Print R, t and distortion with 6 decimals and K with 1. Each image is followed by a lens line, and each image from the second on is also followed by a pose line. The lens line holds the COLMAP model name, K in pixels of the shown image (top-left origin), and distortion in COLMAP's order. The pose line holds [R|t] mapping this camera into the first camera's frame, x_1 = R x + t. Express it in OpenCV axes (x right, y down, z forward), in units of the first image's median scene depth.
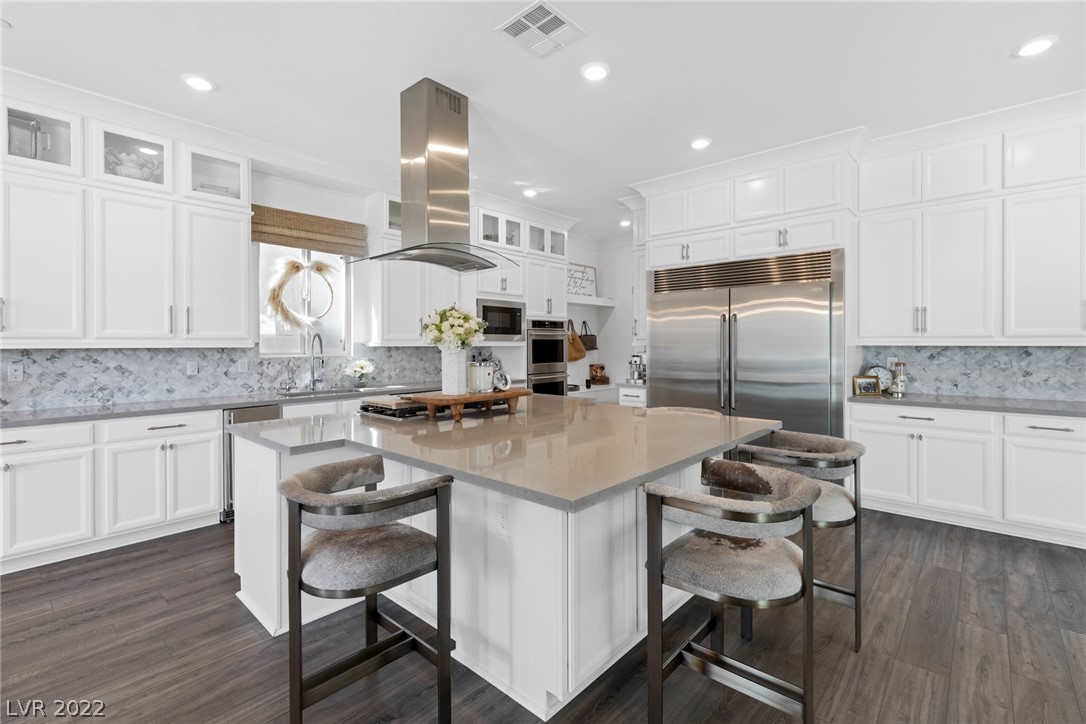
lens RADIAL K [[485.7, 0, 543.7], [0, 485.7, 348.9], [0, 0, 1]] dist [0.002402, 0.000148]
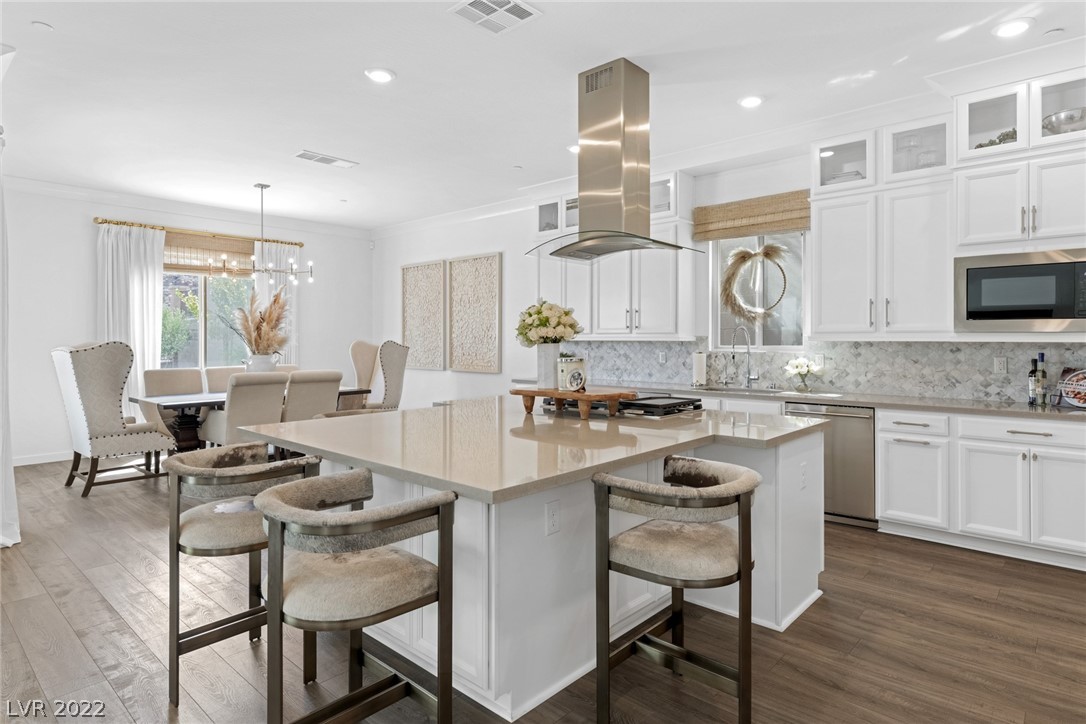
lens RADIAL K [[592.9, 0, 549.6], [0, 592.9, 338.0], [0, 0, 1]] dist [-0.000831, 0.000036]
pose [[0.008740, 0.001679, -0.999960, 0.706977], [-0.009848, 0.999950, 0.001593, -0.008423], [0.999913, 0.009834, 0.008756, 0.663127]]
